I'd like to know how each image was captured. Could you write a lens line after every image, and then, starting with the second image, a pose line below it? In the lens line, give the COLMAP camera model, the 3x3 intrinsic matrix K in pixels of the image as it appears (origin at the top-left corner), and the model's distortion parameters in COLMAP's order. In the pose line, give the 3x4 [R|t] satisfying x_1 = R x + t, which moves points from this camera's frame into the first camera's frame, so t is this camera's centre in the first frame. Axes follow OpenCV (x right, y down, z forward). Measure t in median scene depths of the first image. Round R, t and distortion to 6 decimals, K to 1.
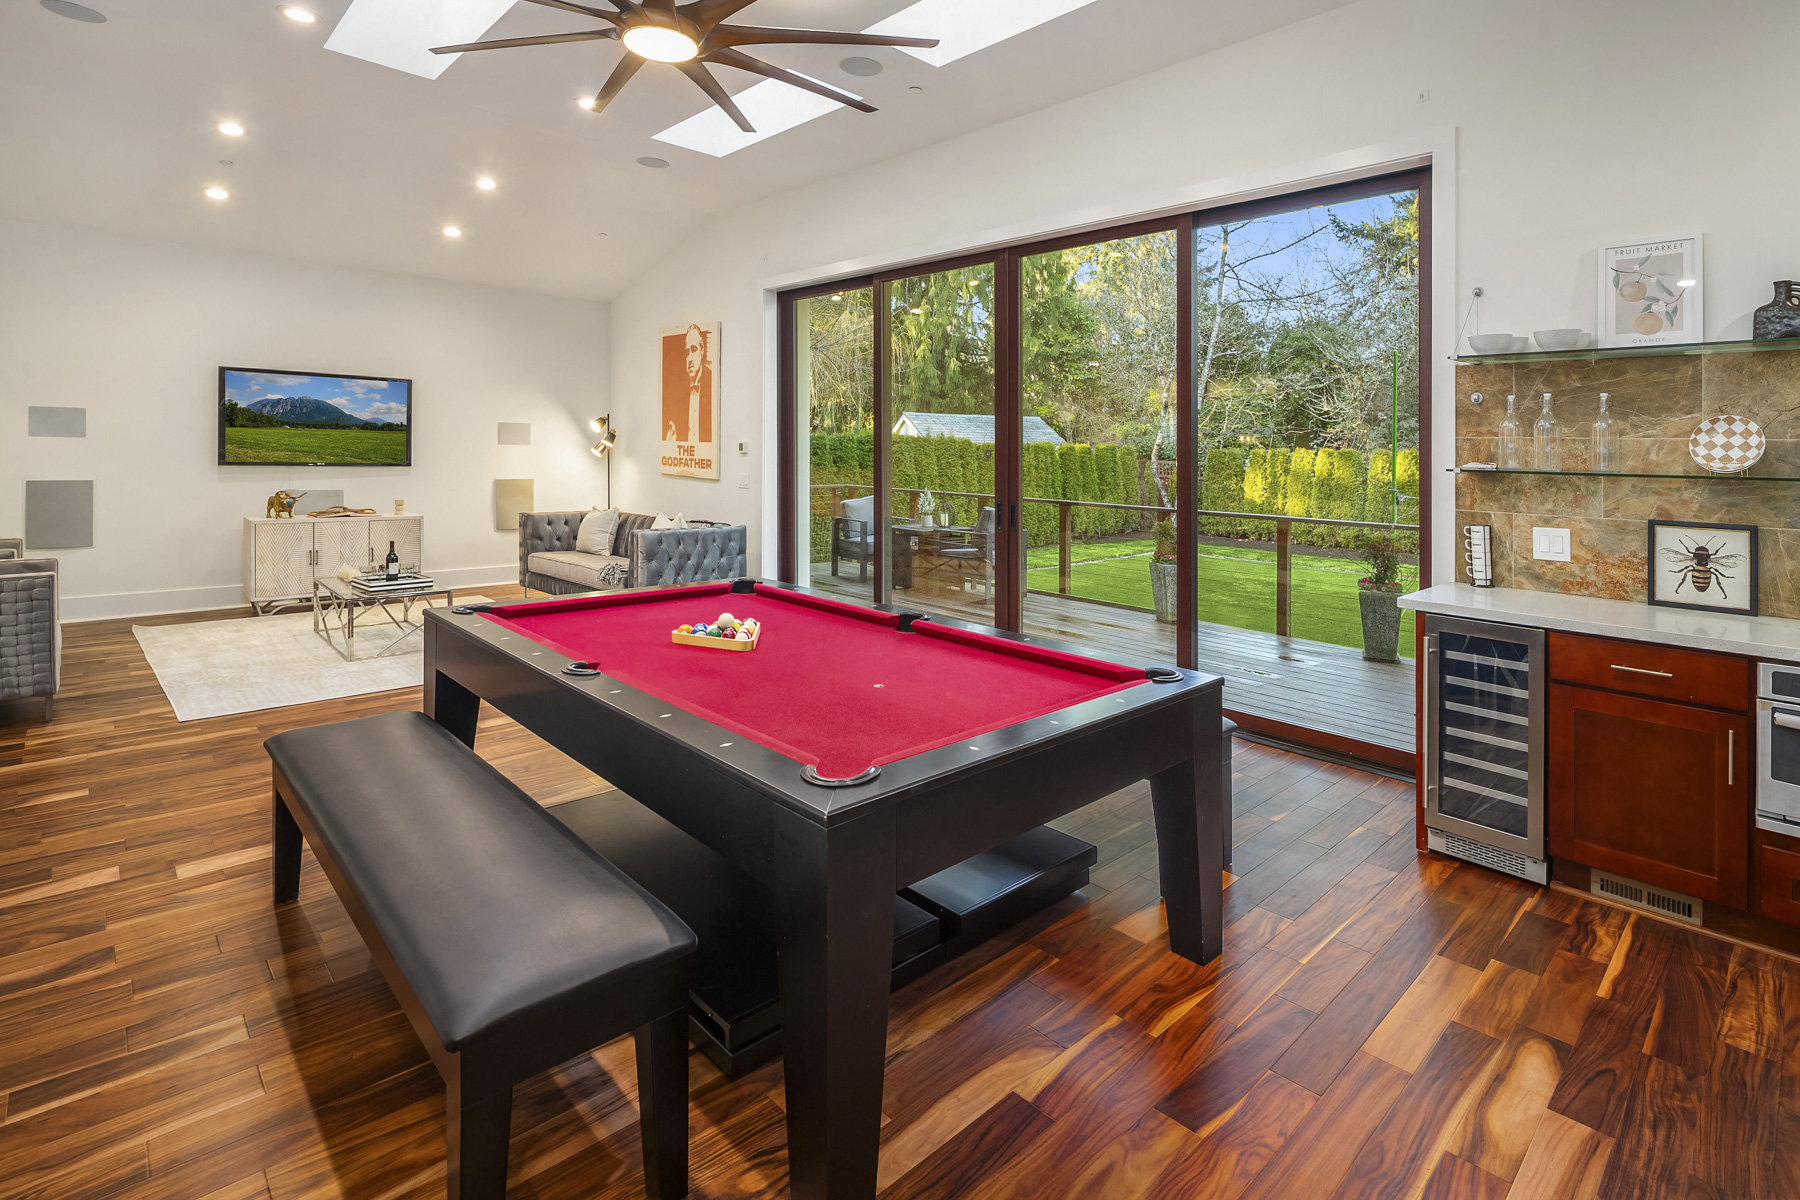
lens RADIAL K [[894.1, 0, 909.4], [0, 894.1, 456.9], [0, 0, 1]] dist [-0.001649, -0.002085]
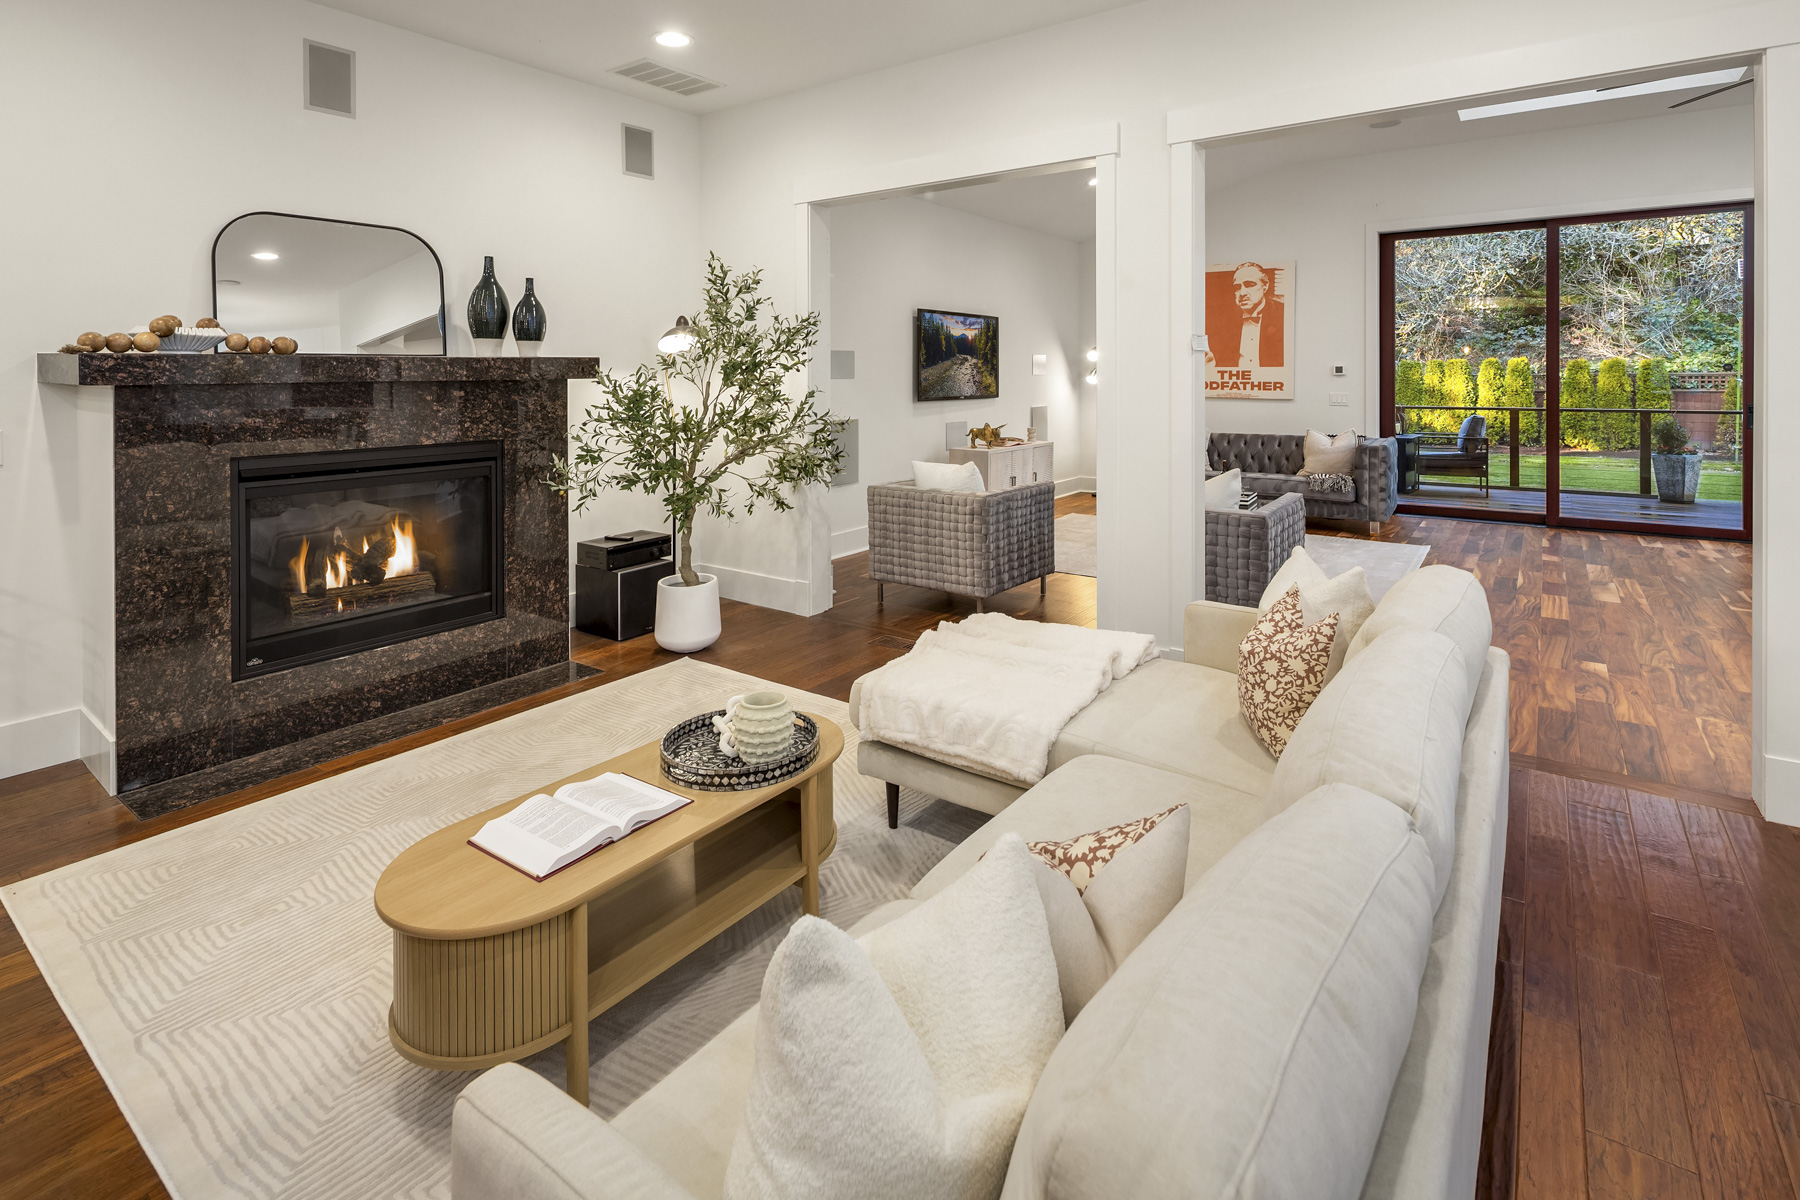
lens RADIAL K [[894.1, 0, 935.2], [0, 894.1, 374.7], [0, 0, 1]] dist [-0.001649, -0.002085]
pose [[0.983482, -0.029438, 0.178594, -0.848063], [0.029868, 0.999554, 0.000280, -0.019763], [-0.178523, 0.005059, 0.983923, -0.030993]]
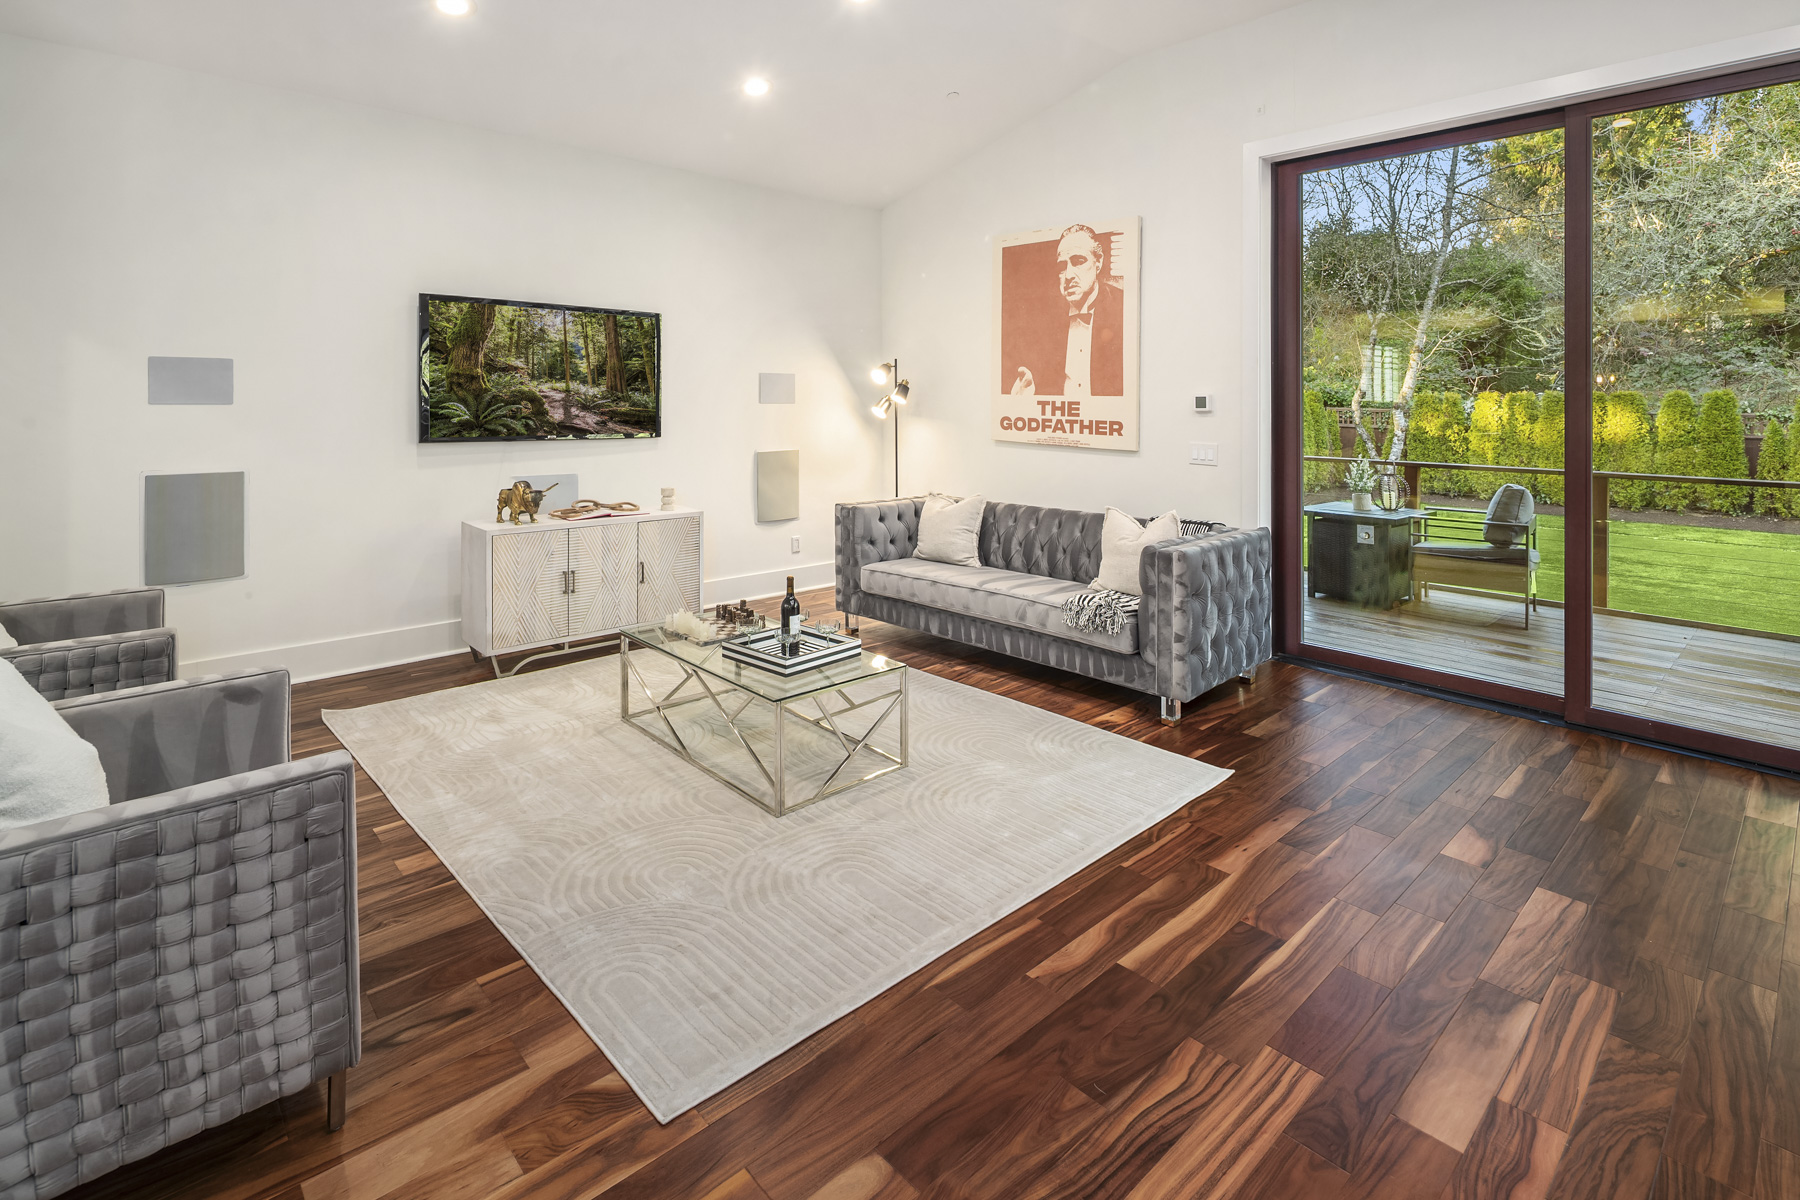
lens RADIAL K [[894.1, 0, 908.6], [0, 894.1, 402.4], [0, 0, 1]] dist [-0.001649, -0.002085]
pose [[0.999715, -0.015571, -0.018080, -0.367563], [0.015521, 0.999875, -0.002925, -0.011899], [0.018124, 0.002643, 0.999832, 0.318273]]
